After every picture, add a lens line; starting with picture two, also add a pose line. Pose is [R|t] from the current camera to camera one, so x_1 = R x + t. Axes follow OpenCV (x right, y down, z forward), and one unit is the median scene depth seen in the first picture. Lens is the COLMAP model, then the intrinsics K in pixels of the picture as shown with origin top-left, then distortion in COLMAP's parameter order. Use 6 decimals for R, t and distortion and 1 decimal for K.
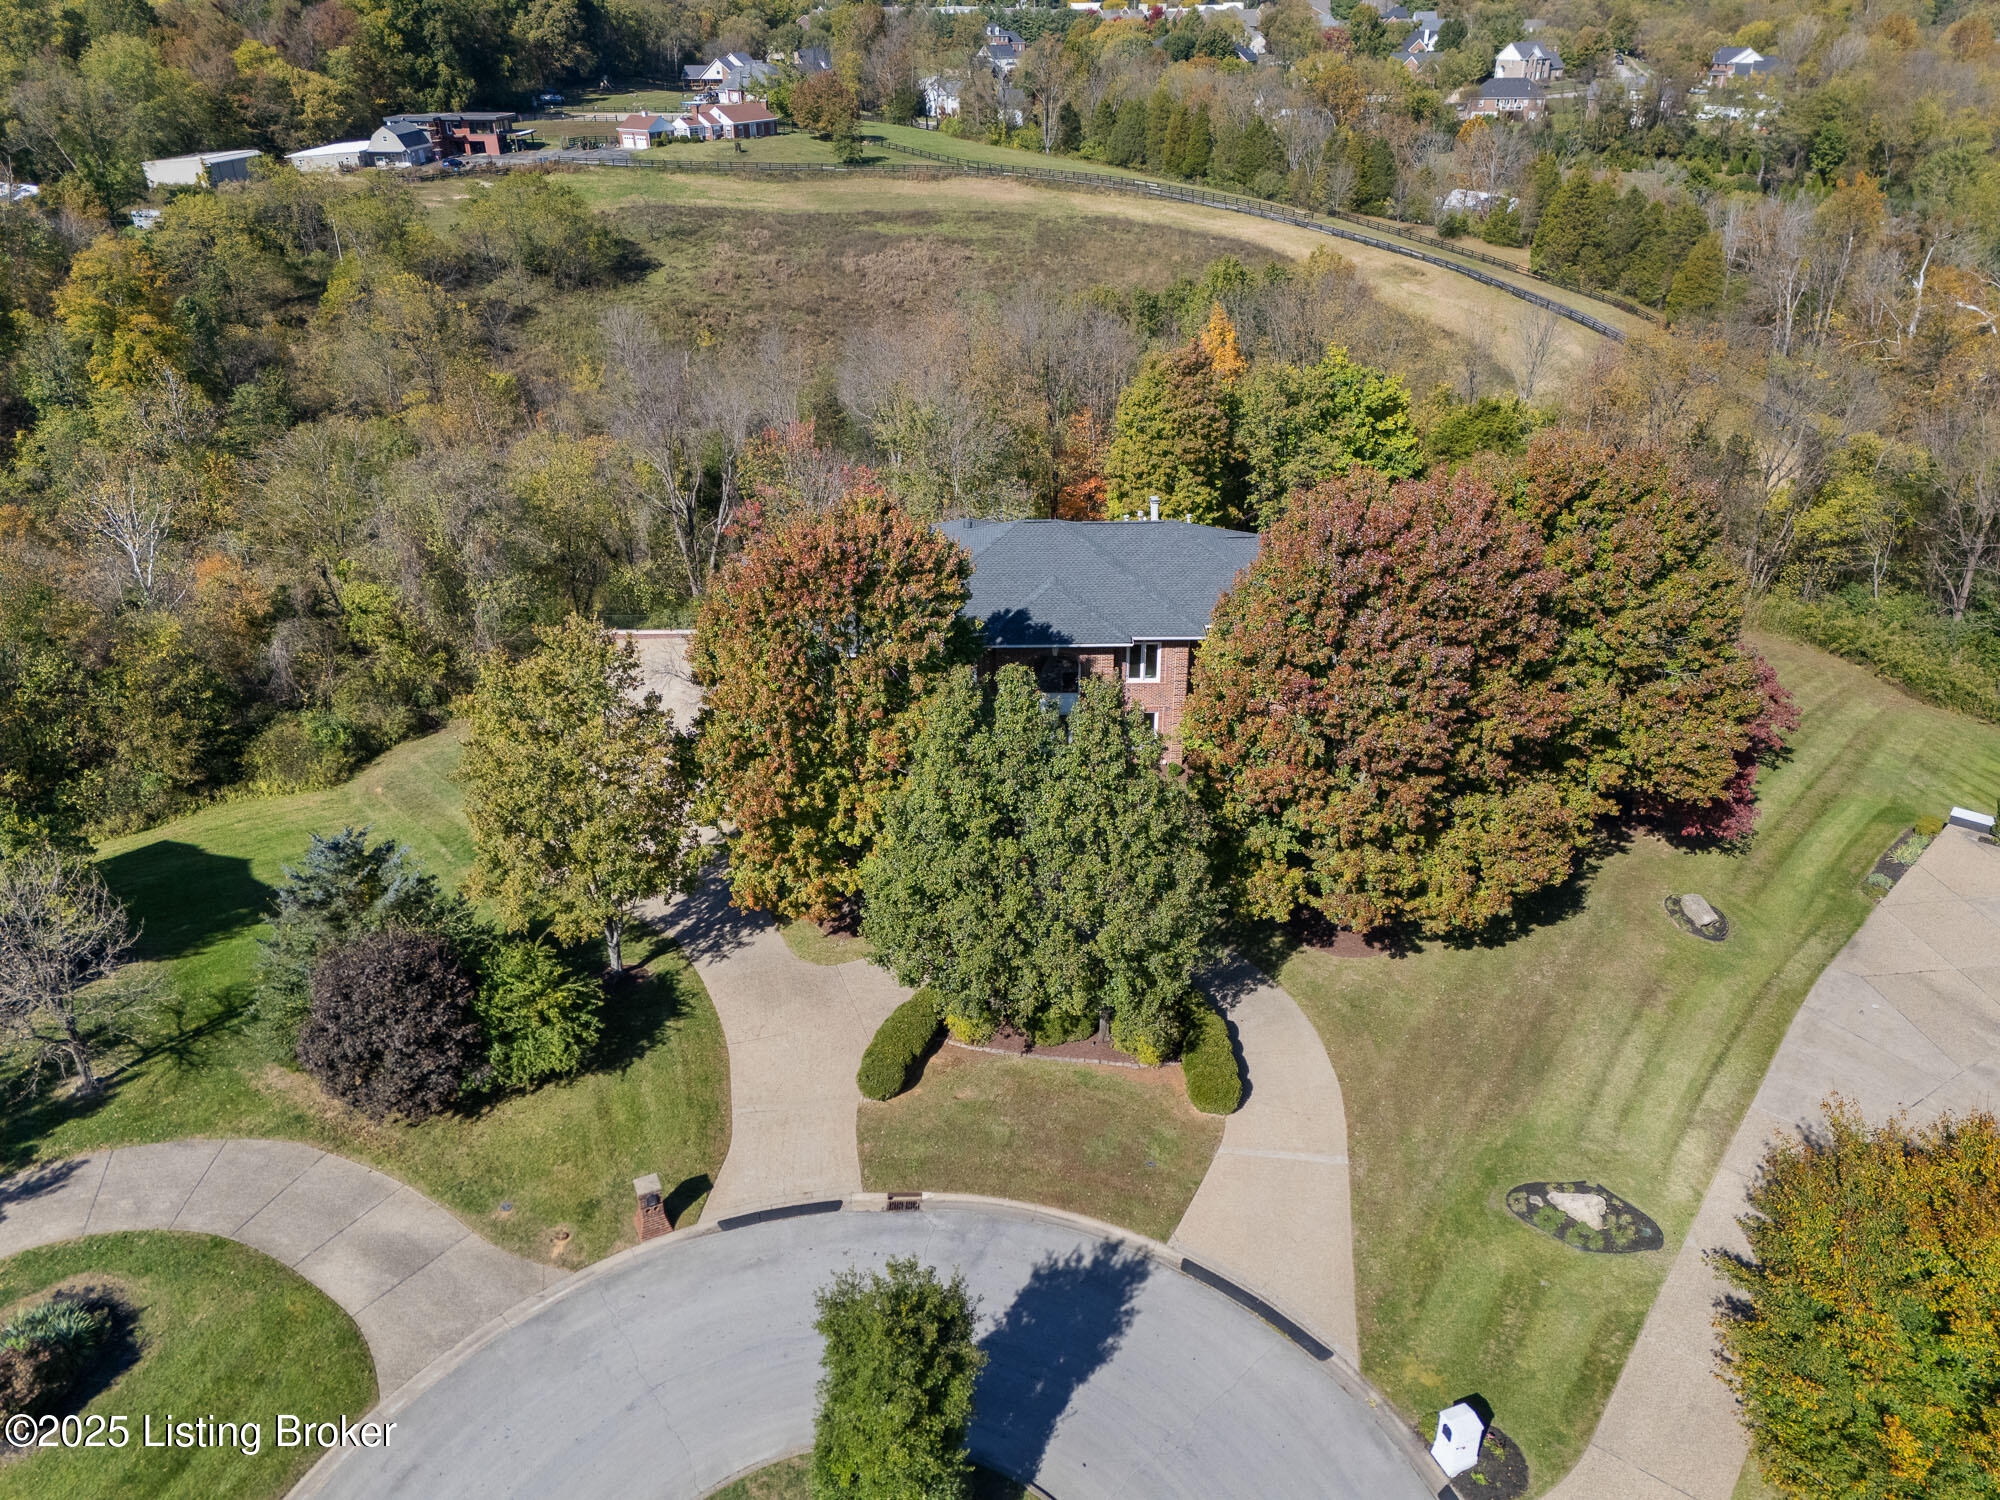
lens RADIAL K [[1469.0, 0, 1006.8], [0, 1469.0, 751.1], [0, 0, 1]] dist [0.041777, -0.026331]
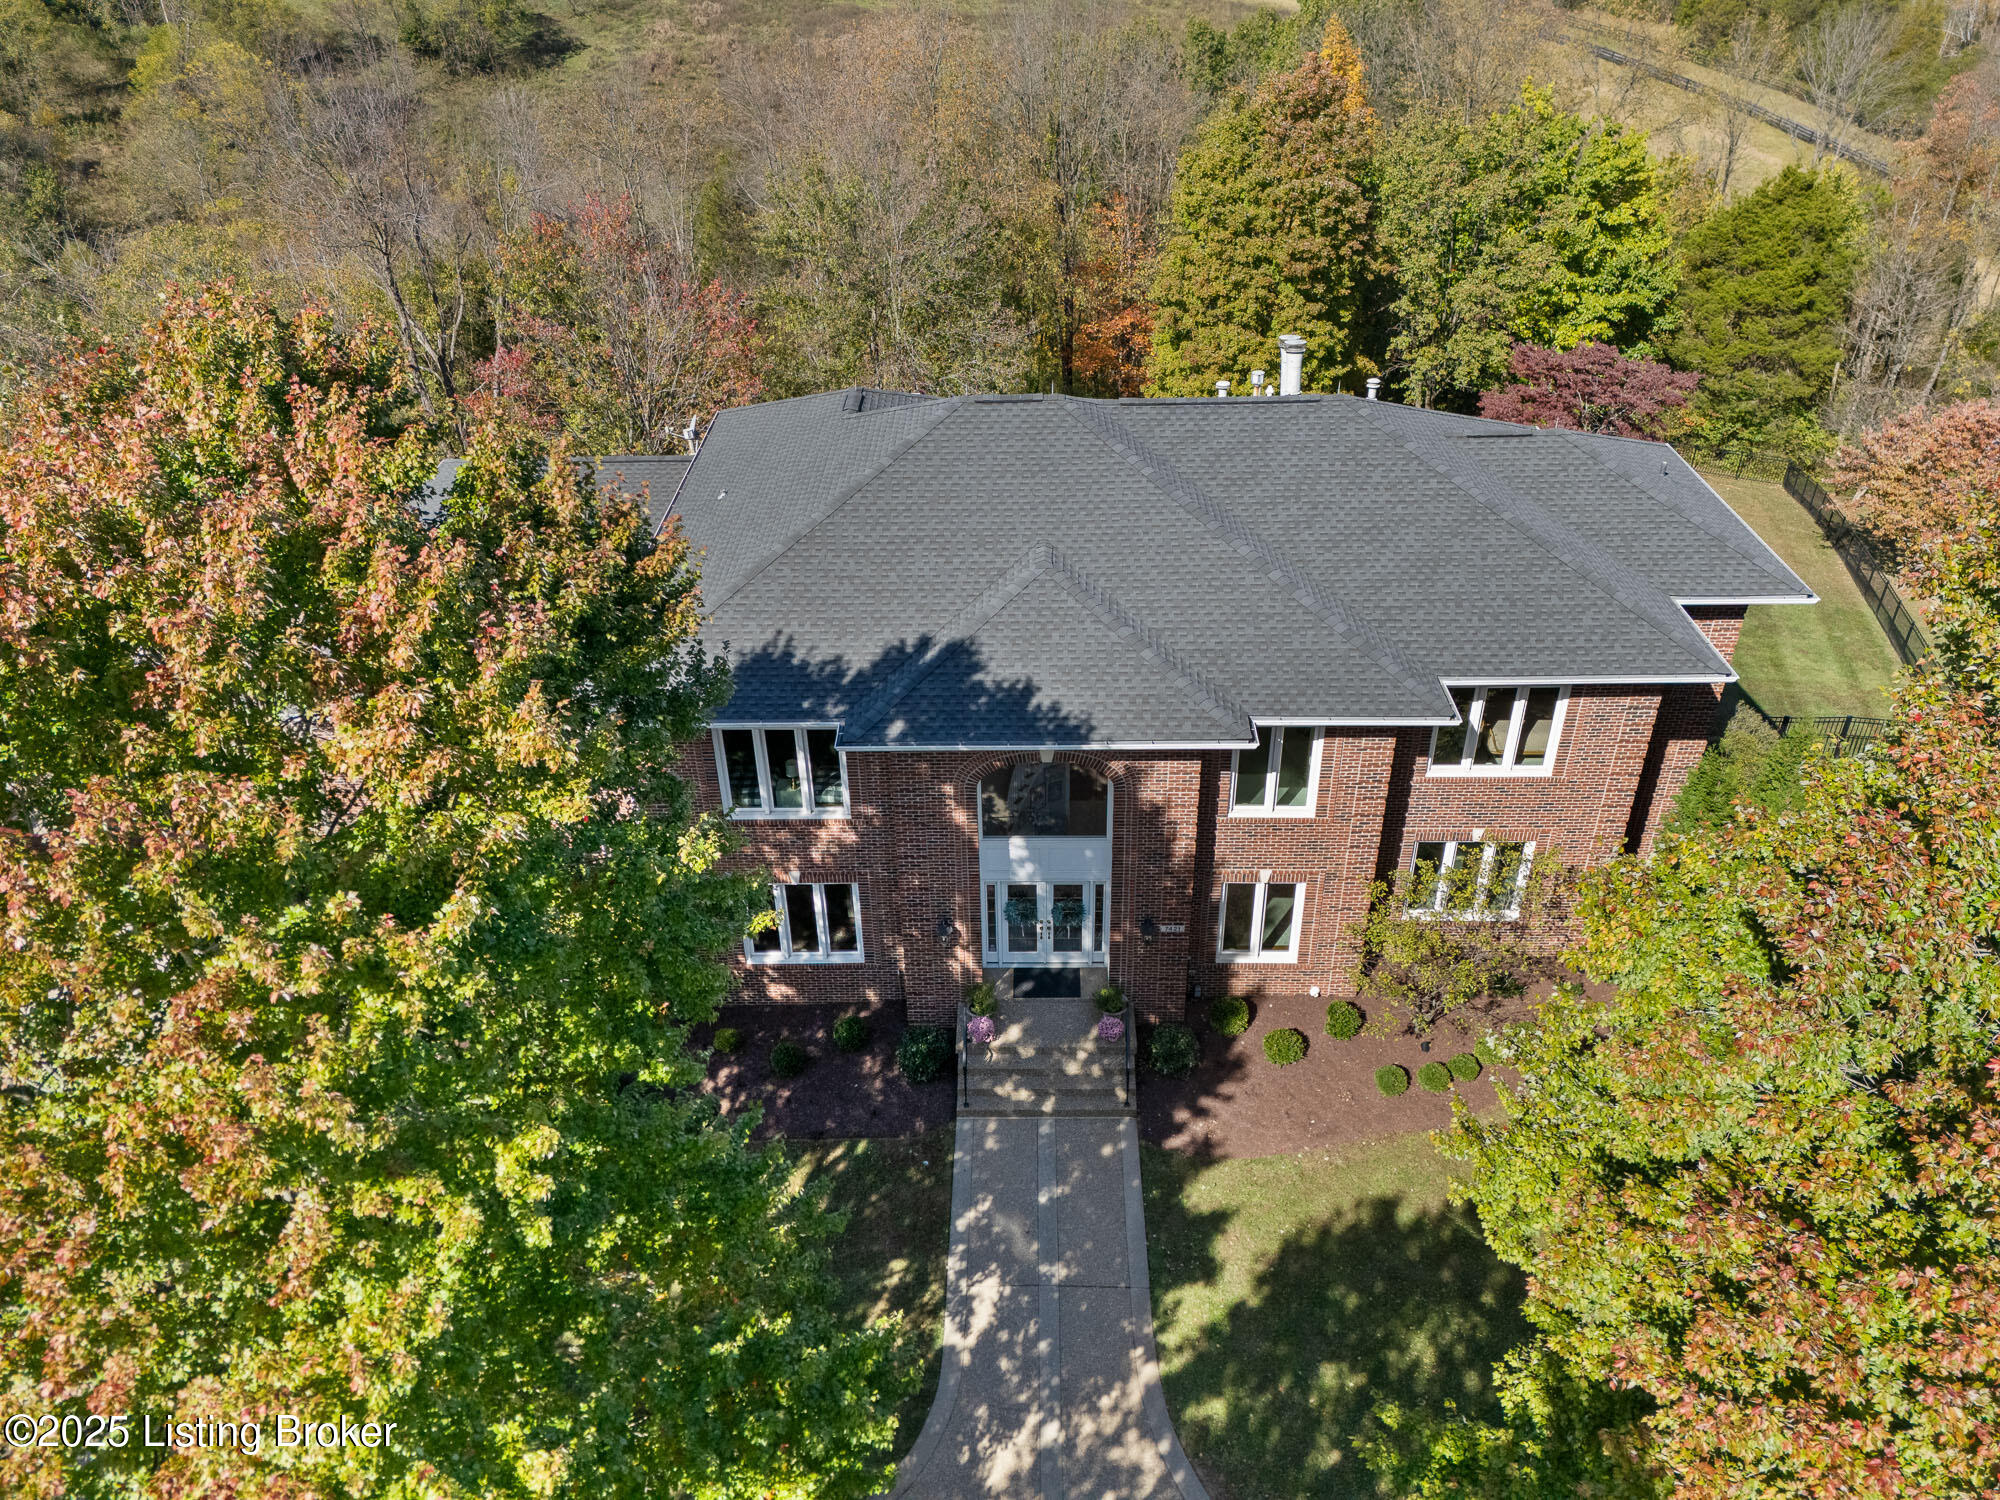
lens RADIAL K [[1469.0, 0, 1003.7], [0, 1469.0, 744.3], [0, 0, 1]] dist [0.041777, -0.026331]
pose [[0.999874, 0.002963, -0.015602, 0.017726], [-0.001479, 0.995544, 0.094284, -0.067687], [0.015811, -0.094249, 0.995423, 0.398489]]
